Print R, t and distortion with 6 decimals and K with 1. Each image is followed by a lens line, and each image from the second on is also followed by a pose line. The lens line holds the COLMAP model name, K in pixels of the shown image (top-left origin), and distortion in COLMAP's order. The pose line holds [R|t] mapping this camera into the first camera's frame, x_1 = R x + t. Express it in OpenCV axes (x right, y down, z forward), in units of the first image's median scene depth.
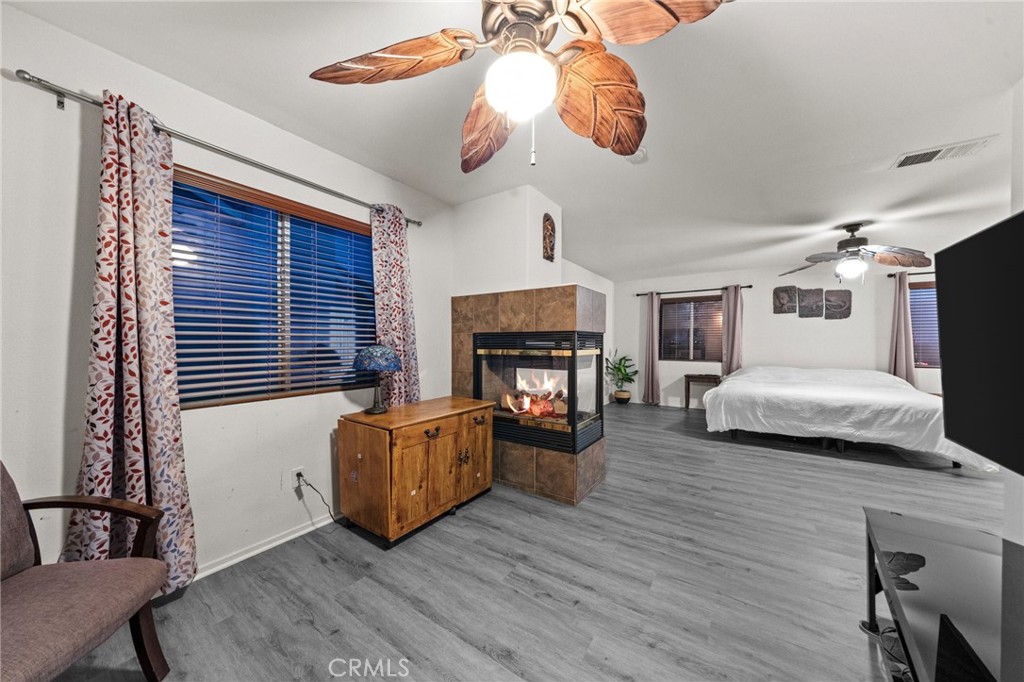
lens RADIAL K [[350.8, 0, 507.4], [0, 350.8, 346.8], [0, 0, 1]] dist [-0.006658, -0.000114]
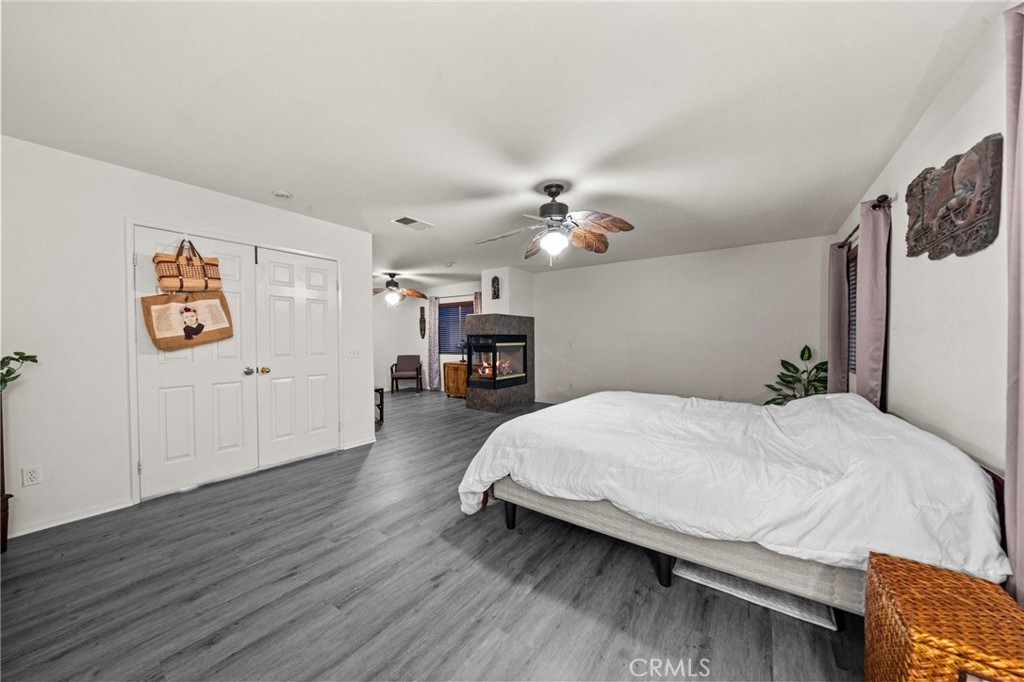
lens RADIAL K [[350.8, 0, 504.2], [0, 350.8, 347.0], [0, 0, 1]] dist [-0.006658, -0.000114]
pose [[-0.018793, 0.023559, -0.999546, 2.602212], [0.000594, 0.999722, 0.023552, -0.020267], [0.999823, -0.000151, -0.018802, 1.318508]]
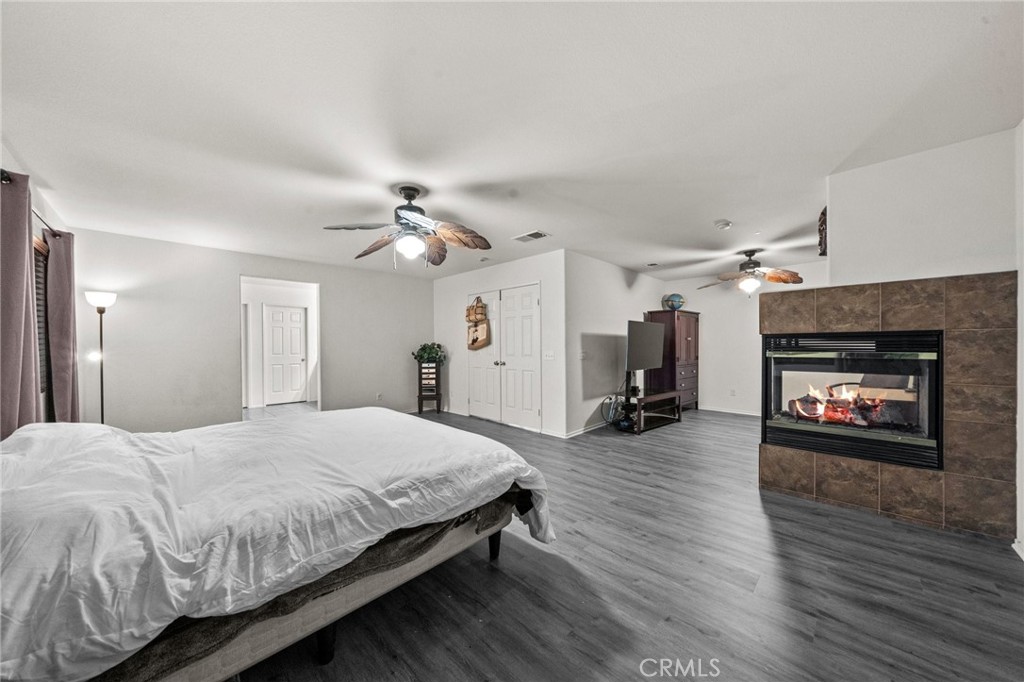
lens RADIAL K [[350.8, 0, 506.5], [0, 350.8, 345.3], [0, 0, 1]] dist [-0.006658, -0.000114]
pose [[-0.983749, 0.008735, 0.179337, 0.946200], [0.009799, 0.999939, 0.005047, -0.025633], [-0.179282, 0.006722, -0.983775, 2.497580]]
